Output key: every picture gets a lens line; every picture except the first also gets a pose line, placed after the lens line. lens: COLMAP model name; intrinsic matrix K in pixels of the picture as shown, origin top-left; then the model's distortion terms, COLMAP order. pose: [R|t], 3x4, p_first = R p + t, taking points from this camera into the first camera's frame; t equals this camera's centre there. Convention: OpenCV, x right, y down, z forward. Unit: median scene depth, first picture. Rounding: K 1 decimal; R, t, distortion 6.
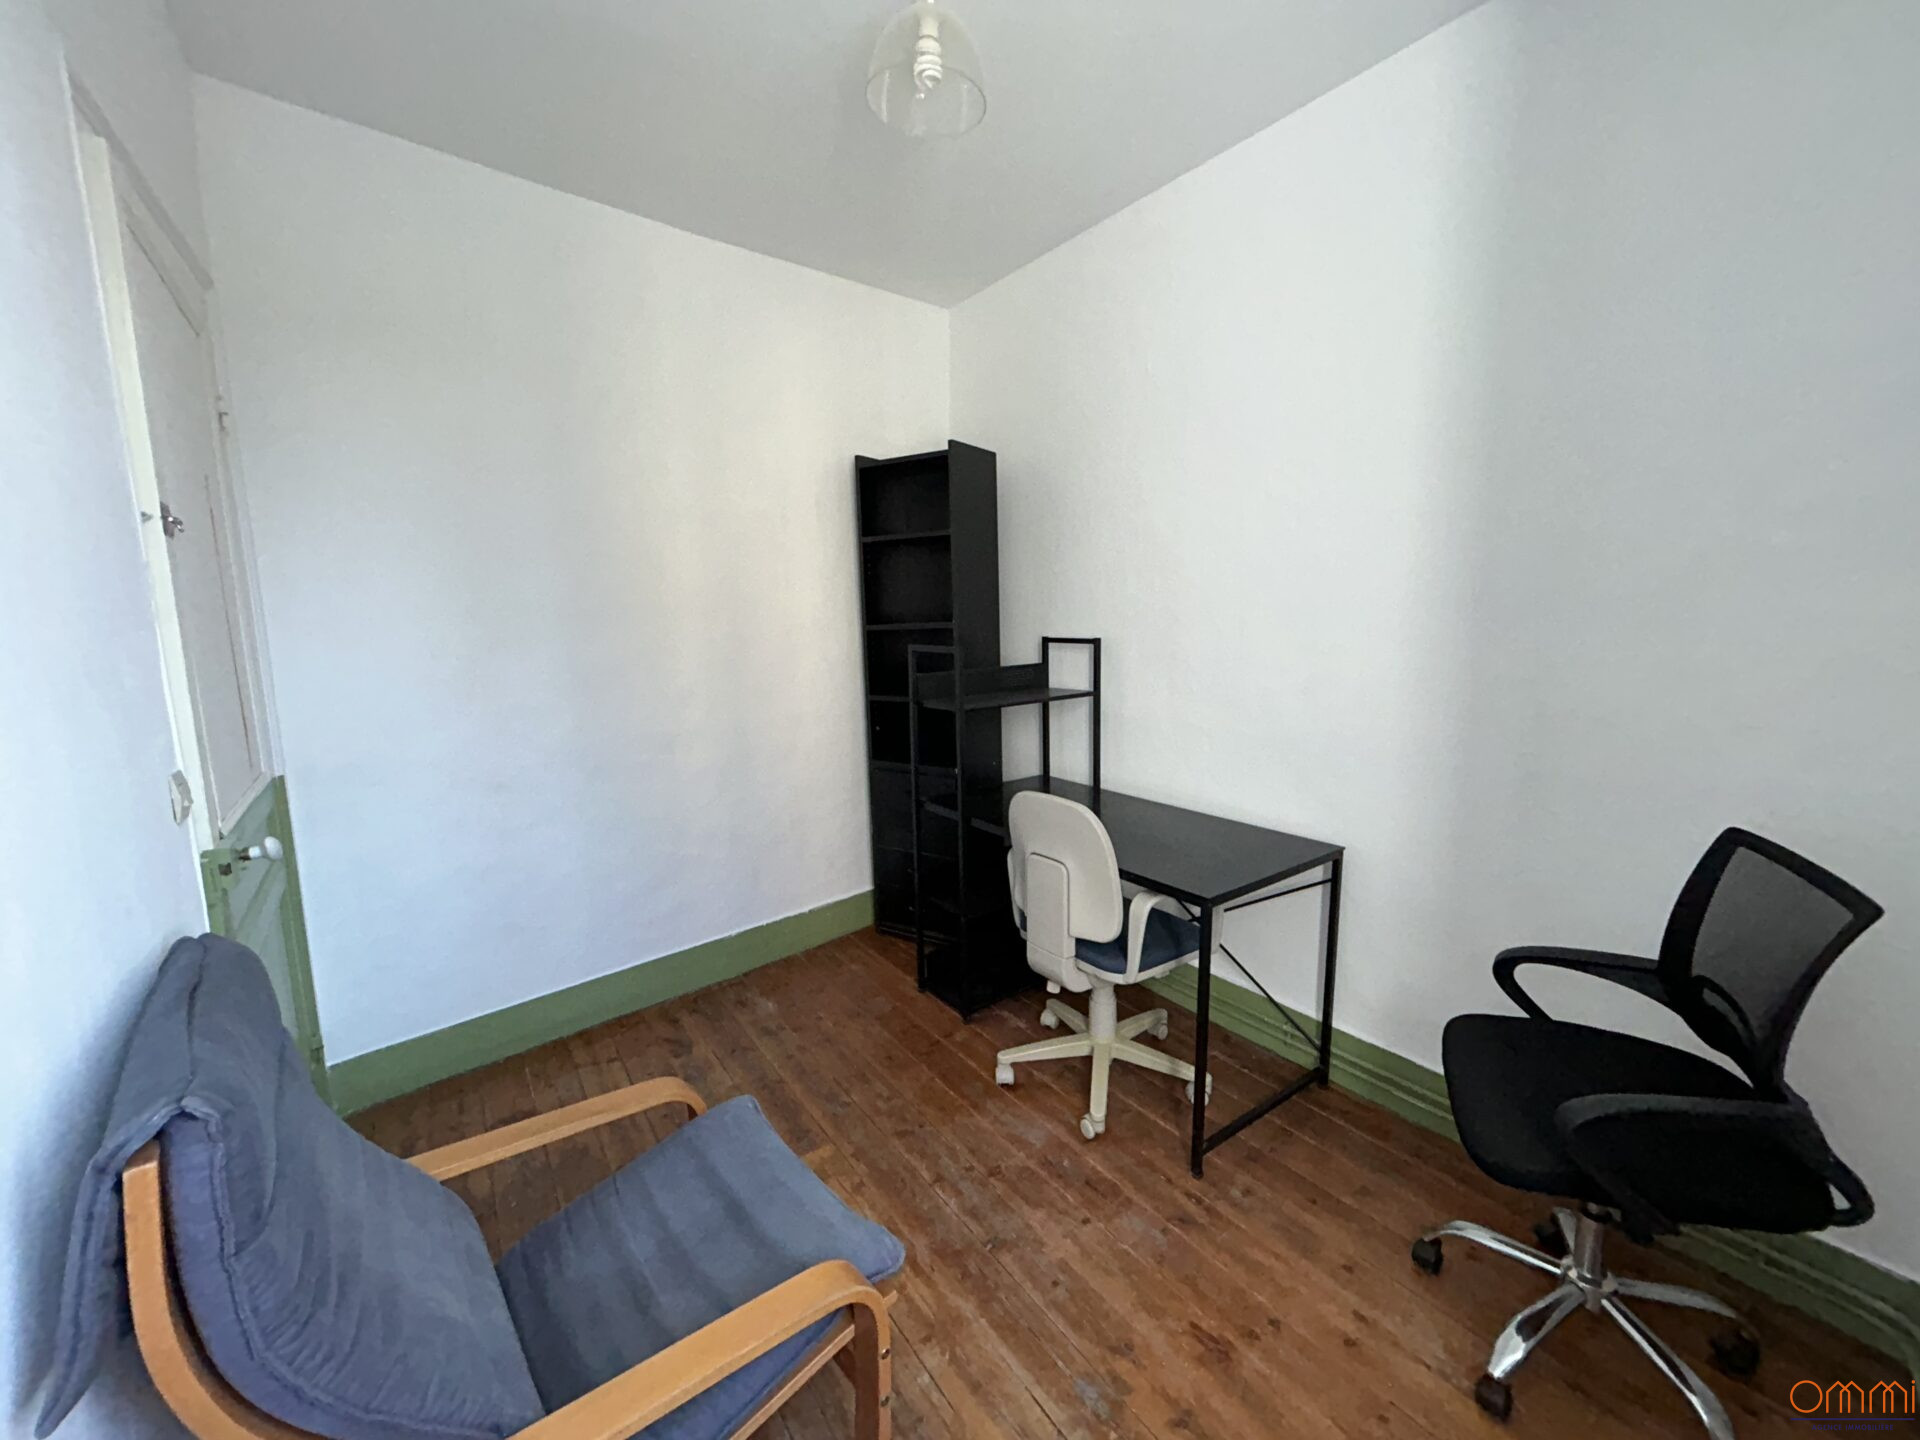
lens RADIAL K [[776.1, 0, 958.8], [0, 776.1, 717.6], [0, 0, 1]] dist [-0.000899, 0.000464]
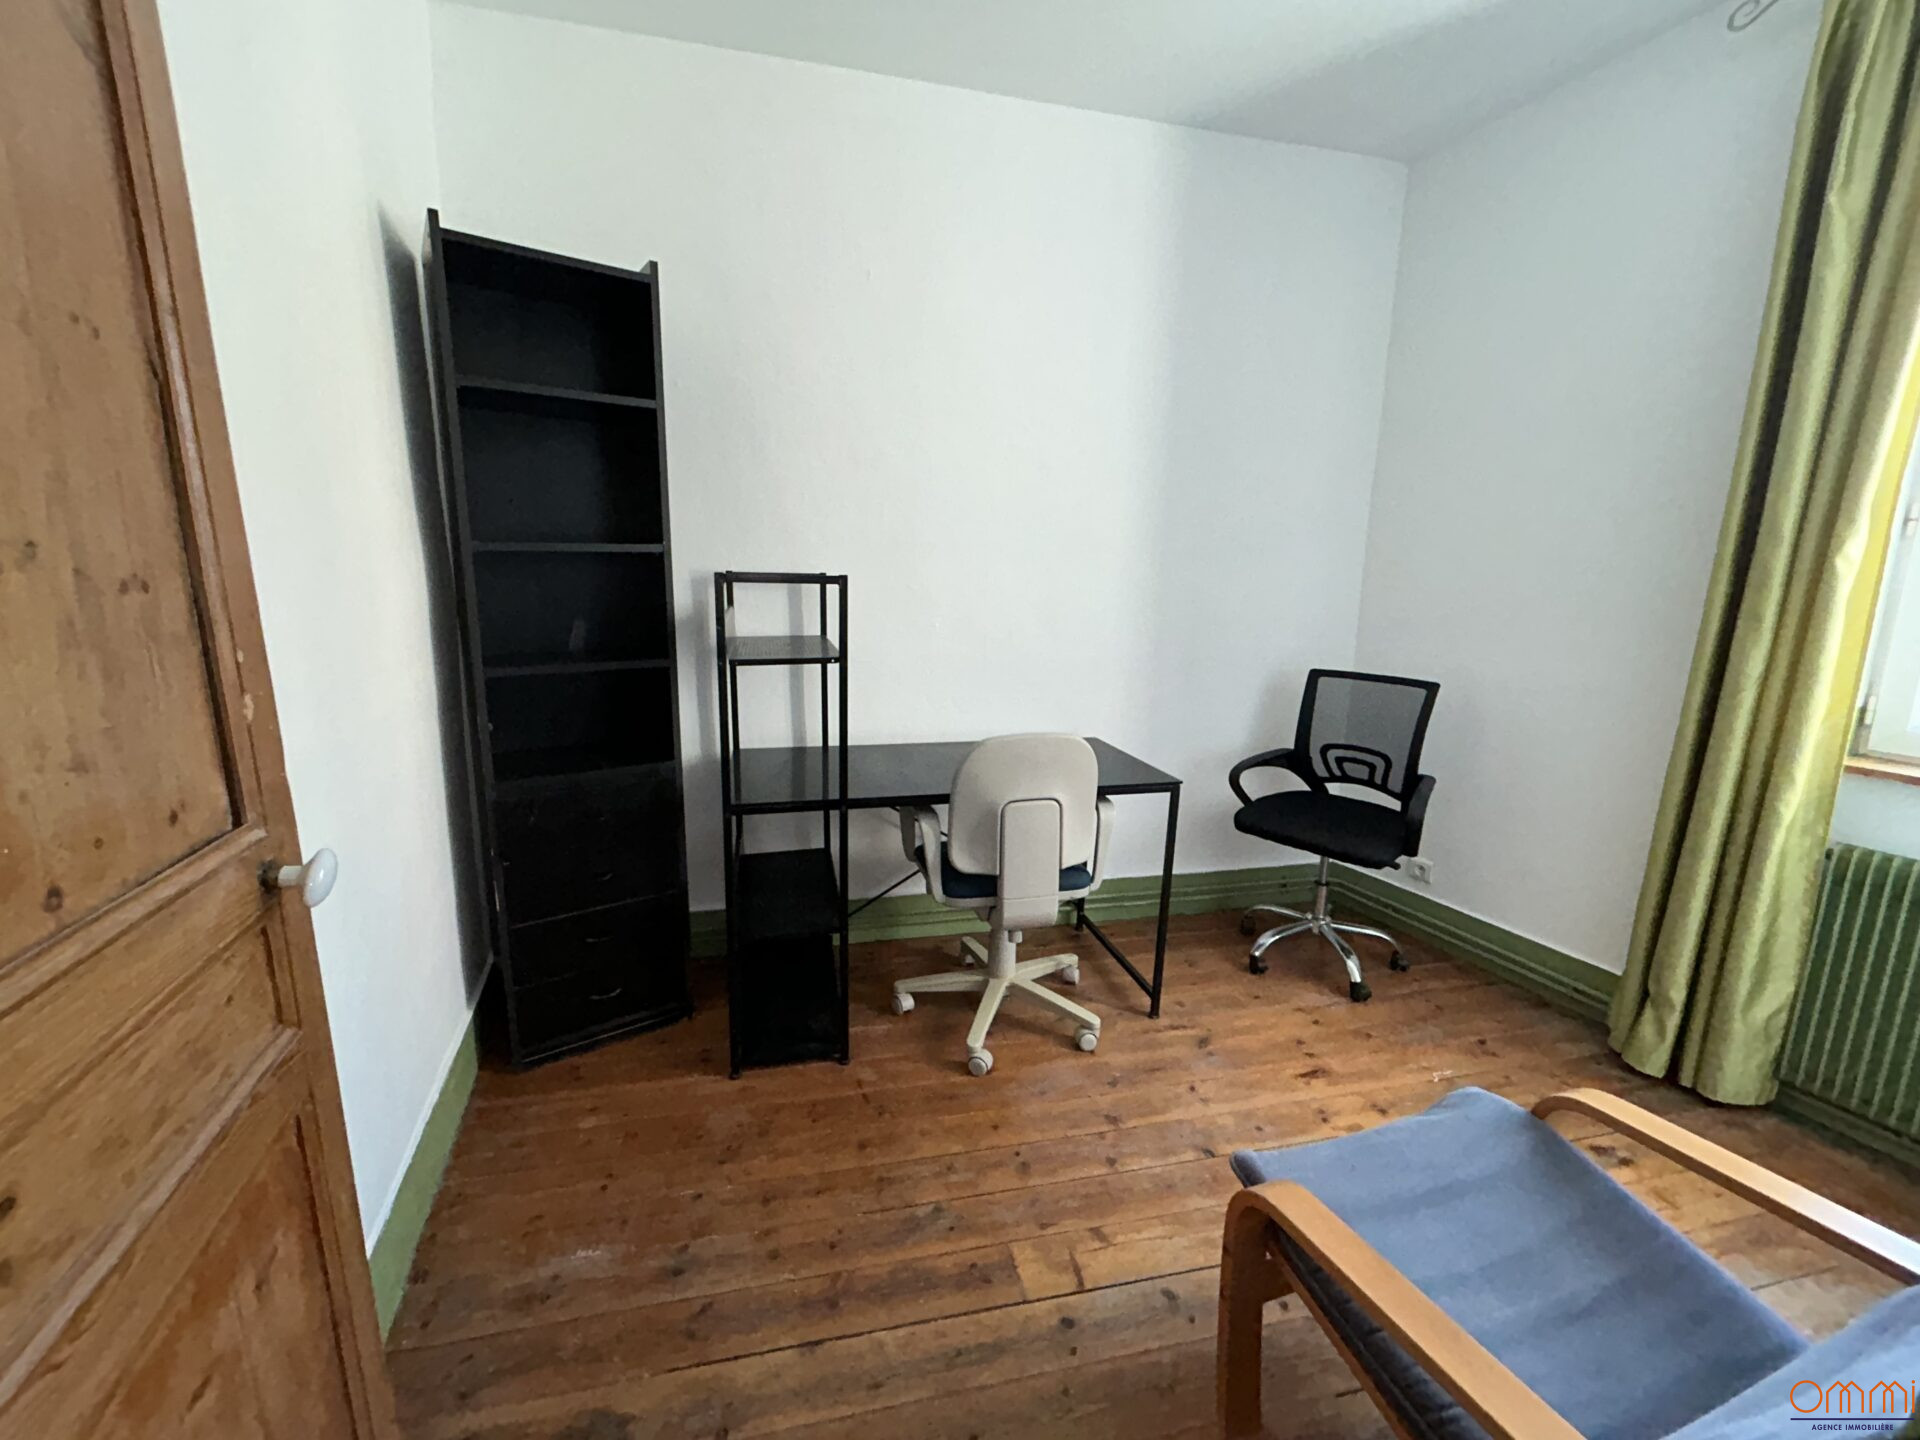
lens RADIAL K [[776.1, 0, 958.8], [0, 776.1, 717.6], [0, 0, 1]] dist [-0.000899, 0.000464]
pose [[0.365701, -0.142480, 0.919762, -0.731688], [0.097482, 0.988641, 0.114391, -0.035735], [-0.925613, 0.047827, 0.375436, 0.684699]]
